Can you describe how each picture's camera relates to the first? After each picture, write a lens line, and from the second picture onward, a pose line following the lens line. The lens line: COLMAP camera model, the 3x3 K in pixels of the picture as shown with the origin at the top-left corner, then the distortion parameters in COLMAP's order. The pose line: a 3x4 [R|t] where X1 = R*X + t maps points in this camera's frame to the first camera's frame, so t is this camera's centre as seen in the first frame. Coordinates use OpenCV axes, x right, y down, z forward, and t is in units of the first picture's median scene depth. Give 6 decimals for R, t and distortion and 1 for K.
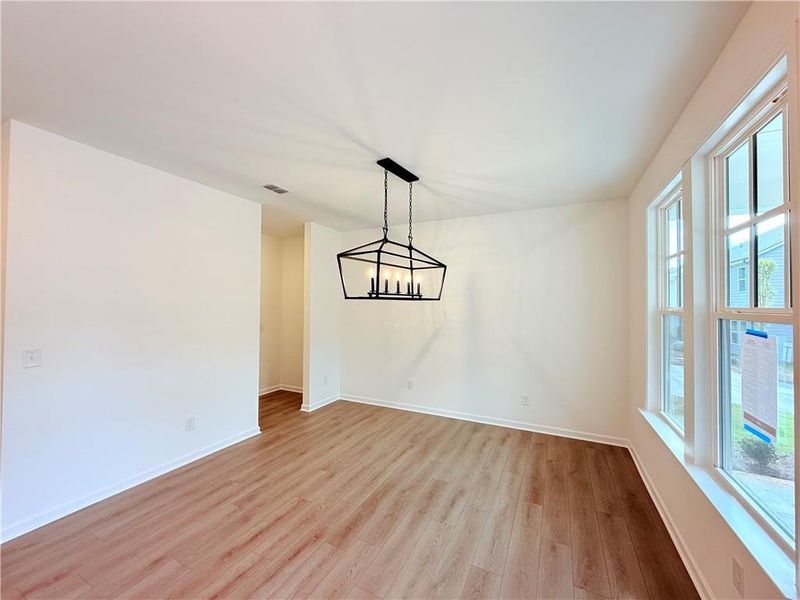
lens RADIAL K [[319.3, 0, 400.0], [0, 319.3, 300.0], [0, 0, 1]] dist [0.000403, 0.000033]
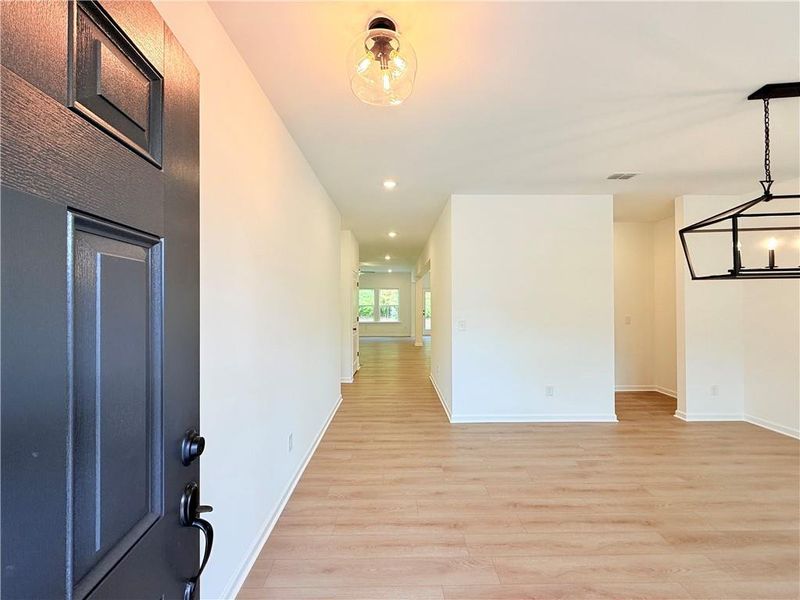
lens RADIAL K [[319.3, 0, 400.0], [0, 319.3, 300.0], [0, 0, 1]] dist [0.000403, 0.000033]
pose [[0.456621, -0.014865, -0.889537, 0.221403], [0.019030, 0.999795, -0.006939, 0.039894], [0.889458, -0.013760, 0.456811, -0.094090]]
